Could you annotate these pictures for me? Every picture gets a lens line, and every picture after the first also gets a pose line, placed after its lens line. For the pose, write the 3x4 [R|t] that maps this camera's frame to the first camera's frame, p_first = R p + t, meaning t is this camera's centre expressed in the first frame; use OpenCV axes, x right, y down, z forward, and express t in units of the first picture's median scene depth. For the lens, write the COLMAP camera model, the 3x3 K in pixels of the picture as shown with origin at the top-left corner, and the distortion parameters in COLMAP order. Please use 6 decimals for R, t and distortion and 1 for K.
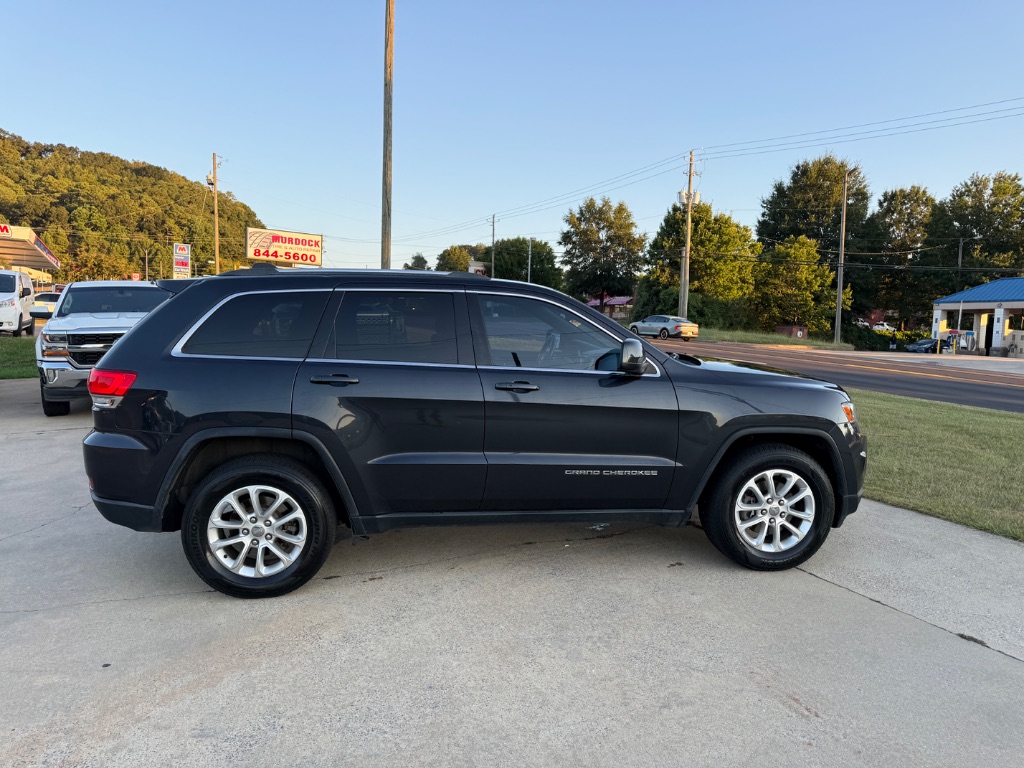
lens RADIAL K [[719.9, 0, 512.8], [0, 719.9, 394.8], [0, 0, 1]] dist [-0.010723, -0.003396]
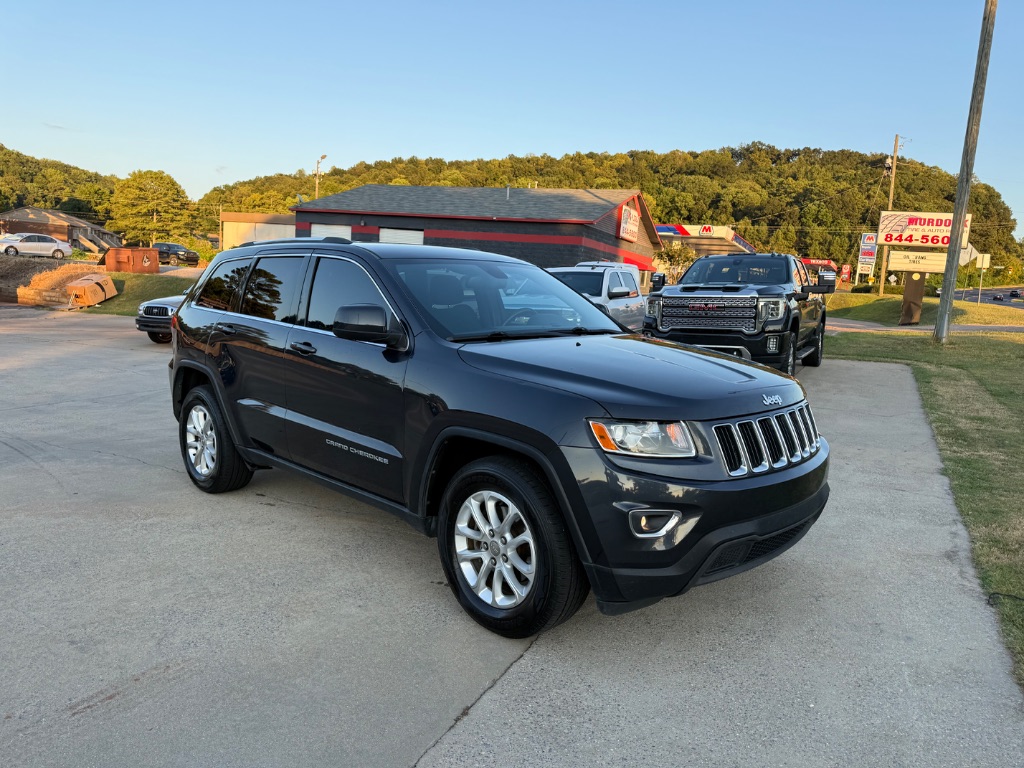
lens RADIAL K [[719.9, 0, 512.8], [0, 719.9, 394.8], [0, 0, 1]] dist [-0.010723, -0.003396]
pose [[0.604463, 0.115141, -0.788268, 0.100259], [-0.106260, 0.992311, 0.063462, -0.004278], [0.789515, 0.045401, 0.612050, 0.061705]]
